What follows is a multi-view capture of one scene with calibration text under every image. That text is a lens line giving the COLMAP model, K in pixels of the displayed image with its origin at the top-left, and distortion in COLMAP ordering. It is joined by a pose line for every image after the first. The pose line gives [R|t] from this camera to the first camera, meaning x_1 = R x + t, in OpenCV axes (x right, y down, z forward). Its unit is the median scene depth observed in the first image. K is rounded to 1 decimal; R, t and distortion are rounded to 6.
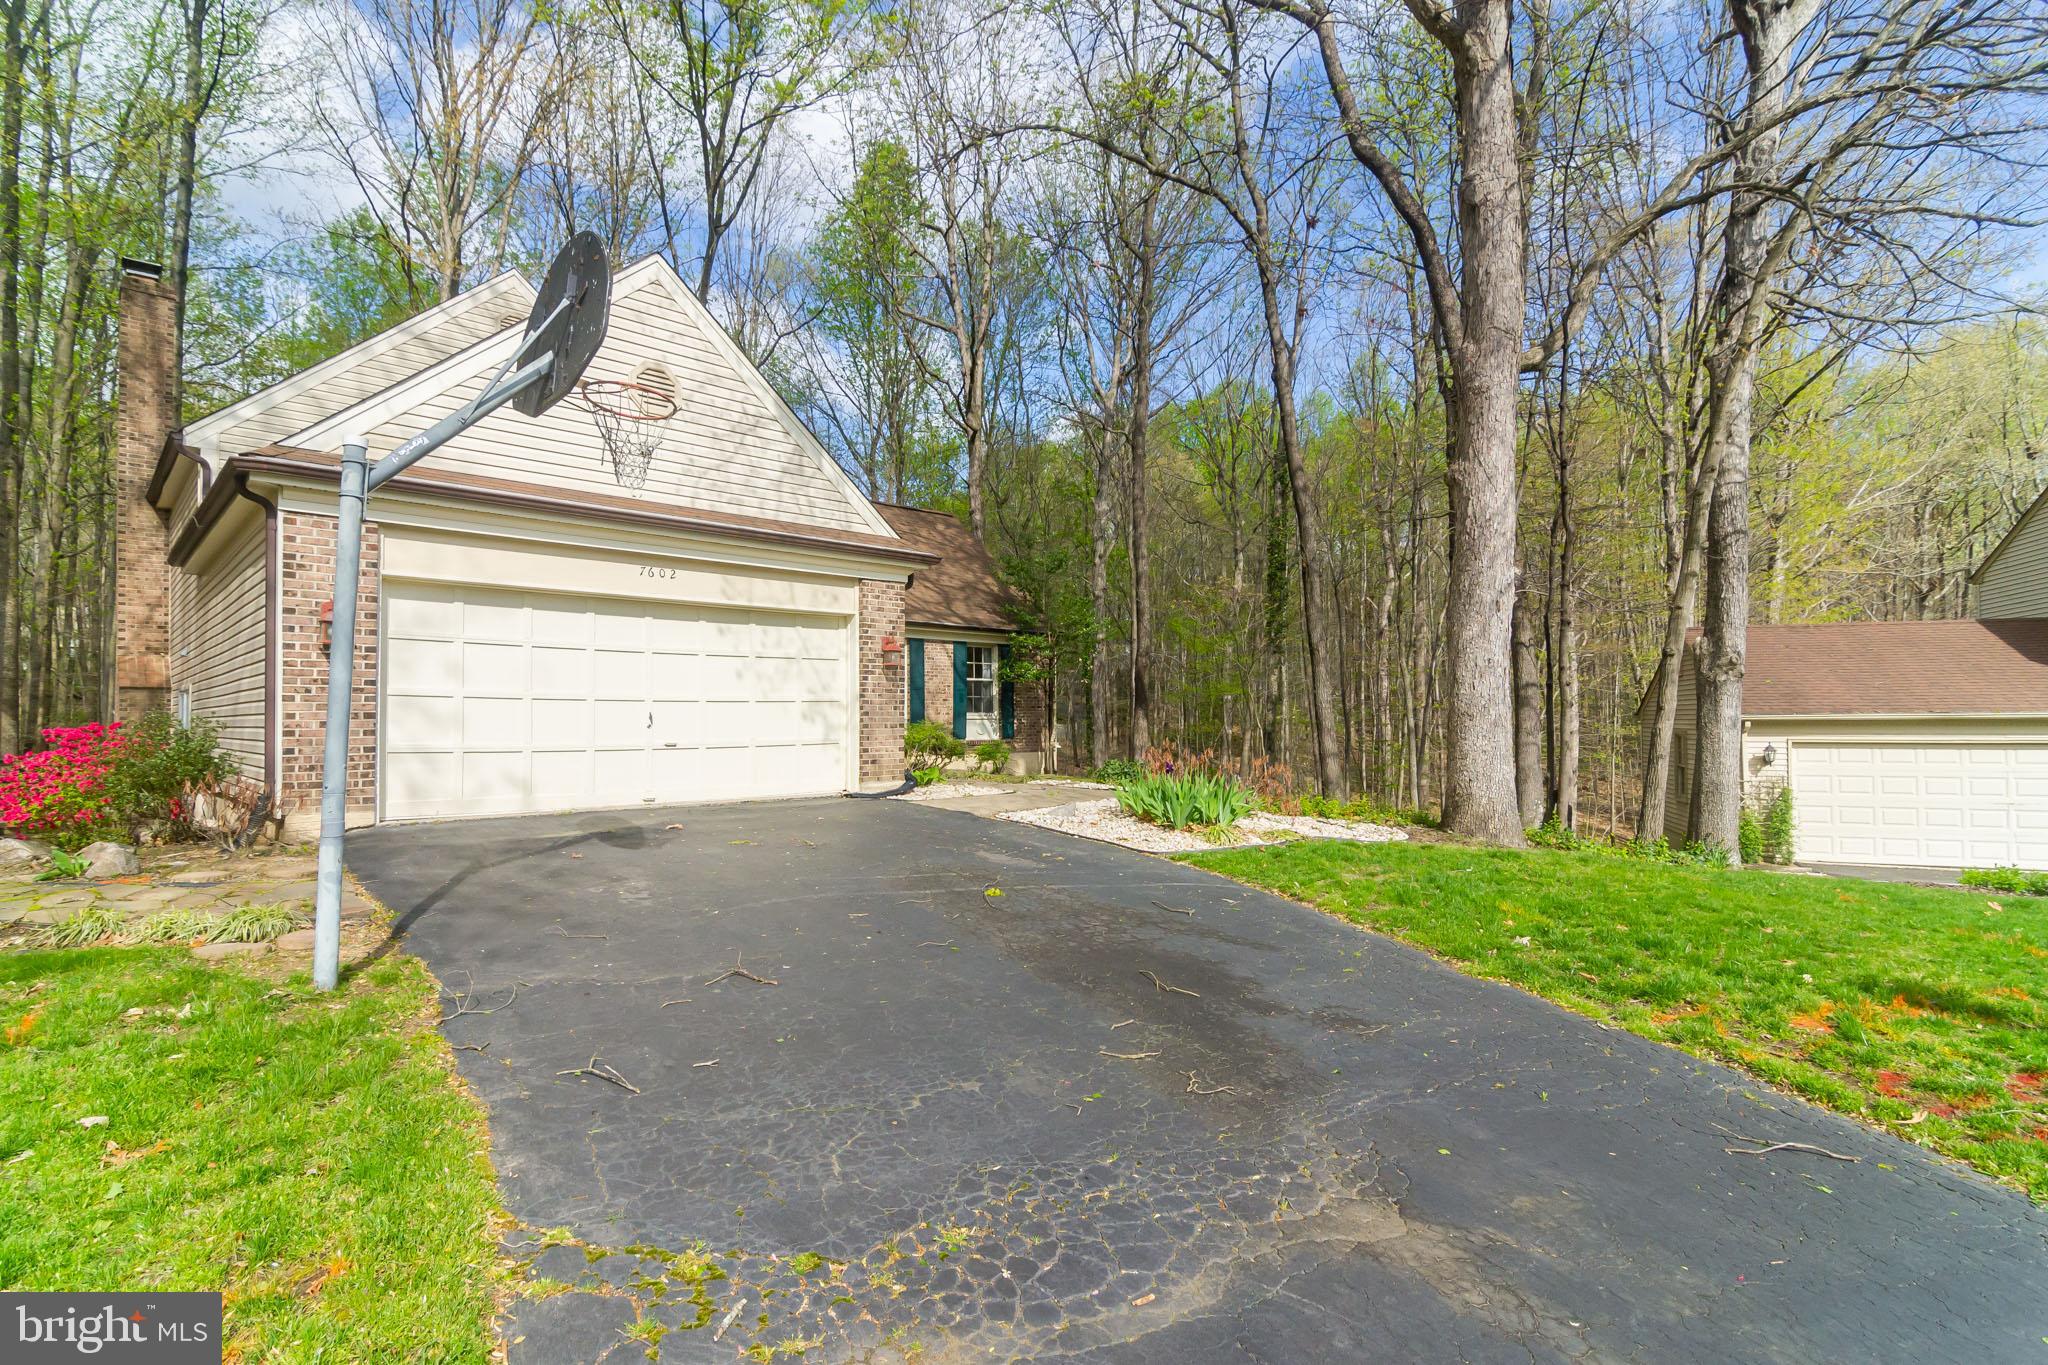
lens RADIAL K [[1027.3, 0, 1024.5], [0, 1027.3, 699.8], [0, 0, 1]] dist [0.000752, 0.000289]
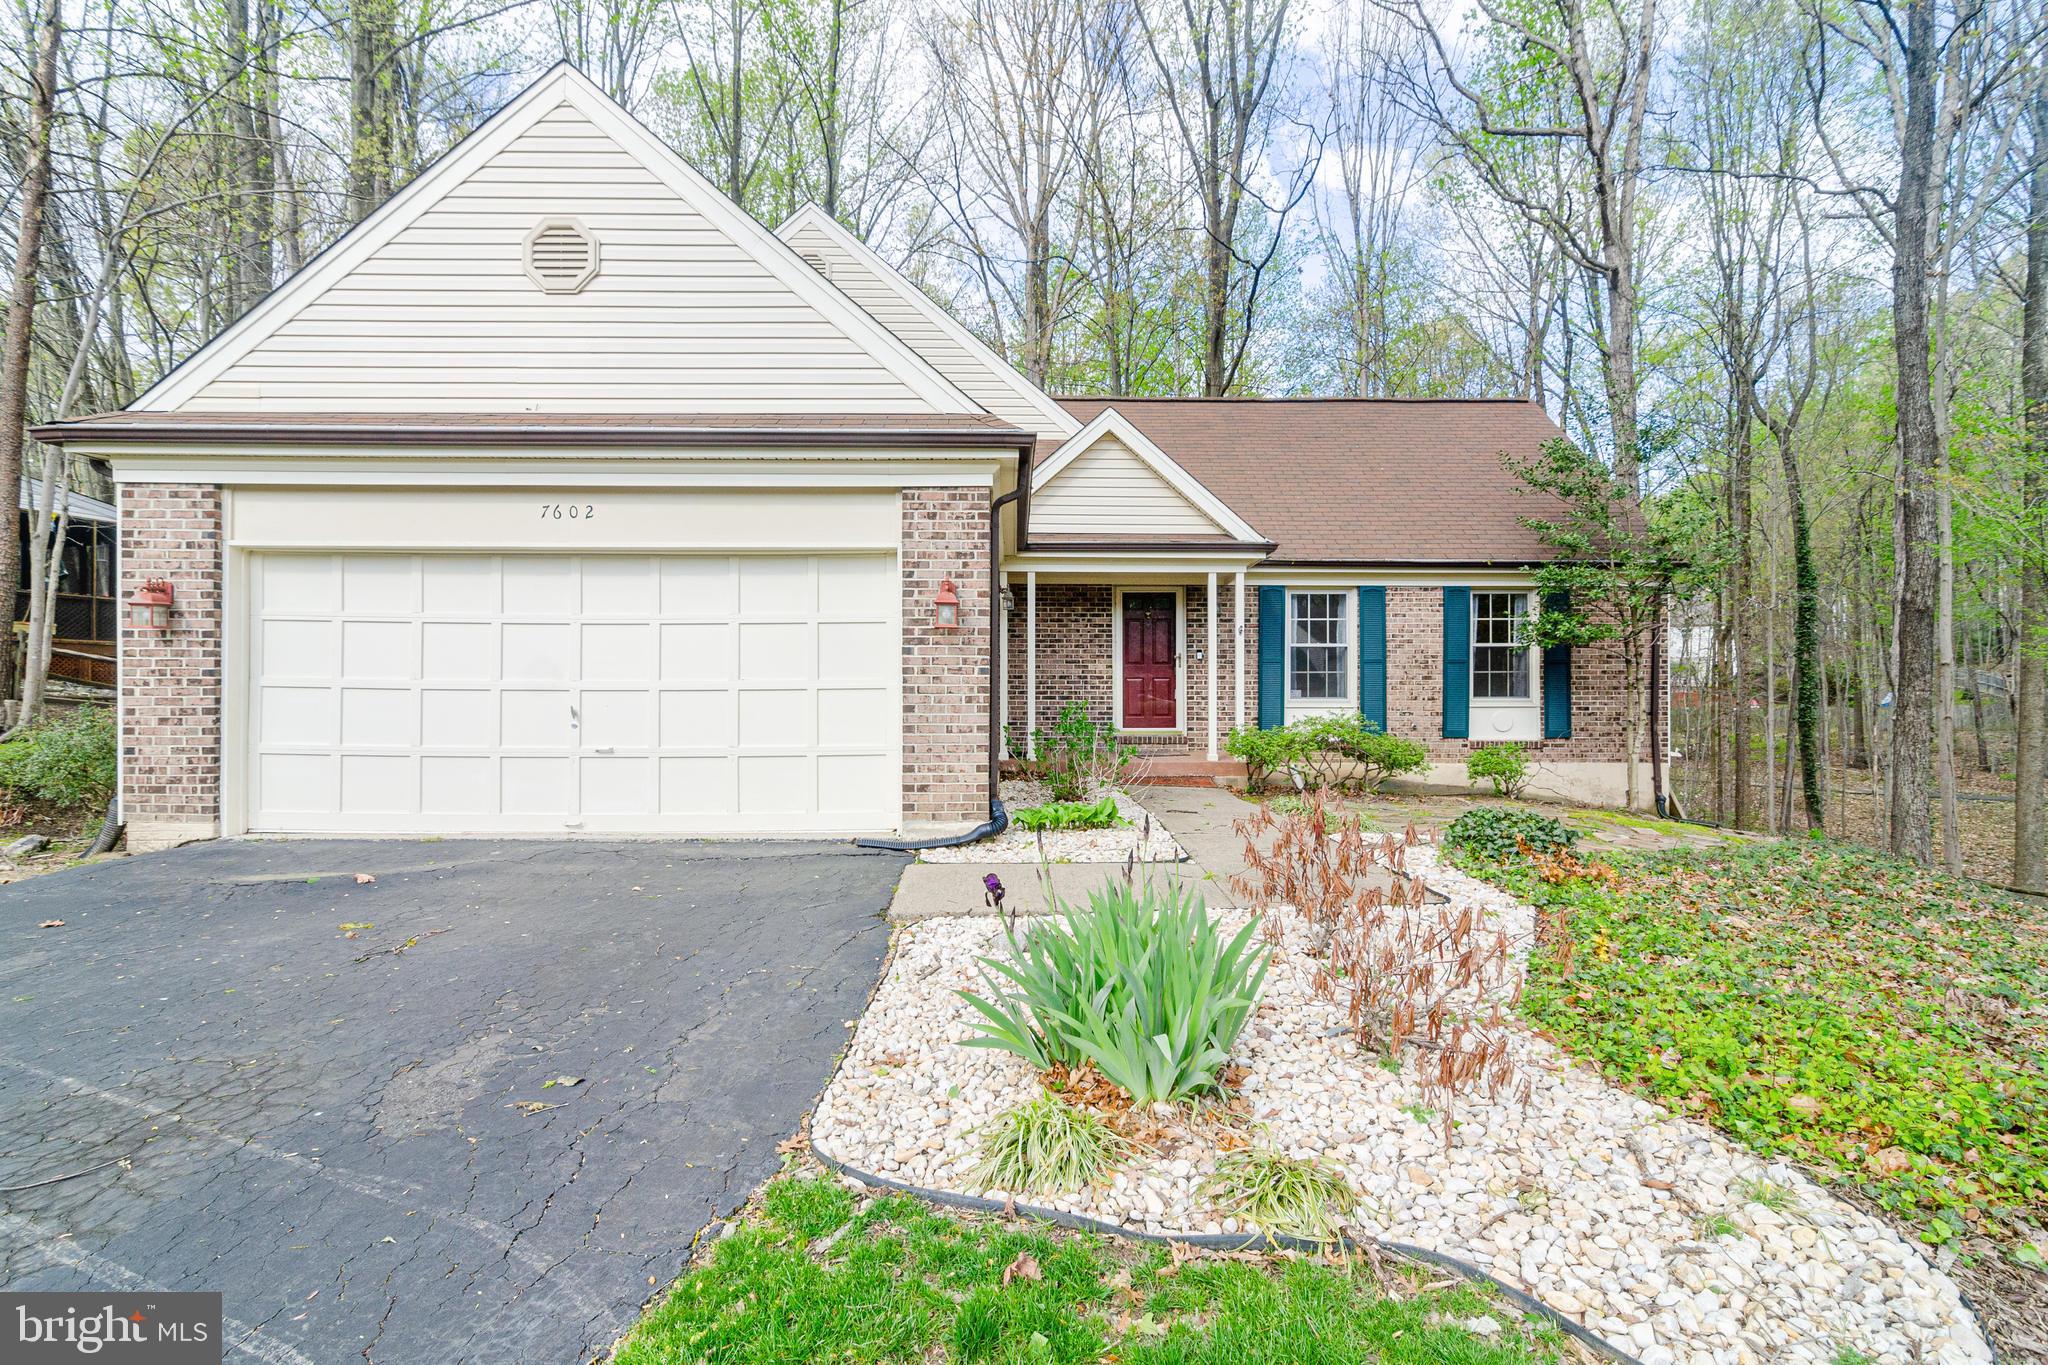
lens RADIAL K [[975.9, 0, 1027.7], [0, 975.9, 715.6], [0, 0, 1]] dist [-0.003677, -0.000454]
pose [[0.722170, 0.021256, -0.691389, 0.399323], [0.009329, 0.999138, 0.040461, -0.007235], [0.691652, -0.035669, 0.721349, 0.840183]]
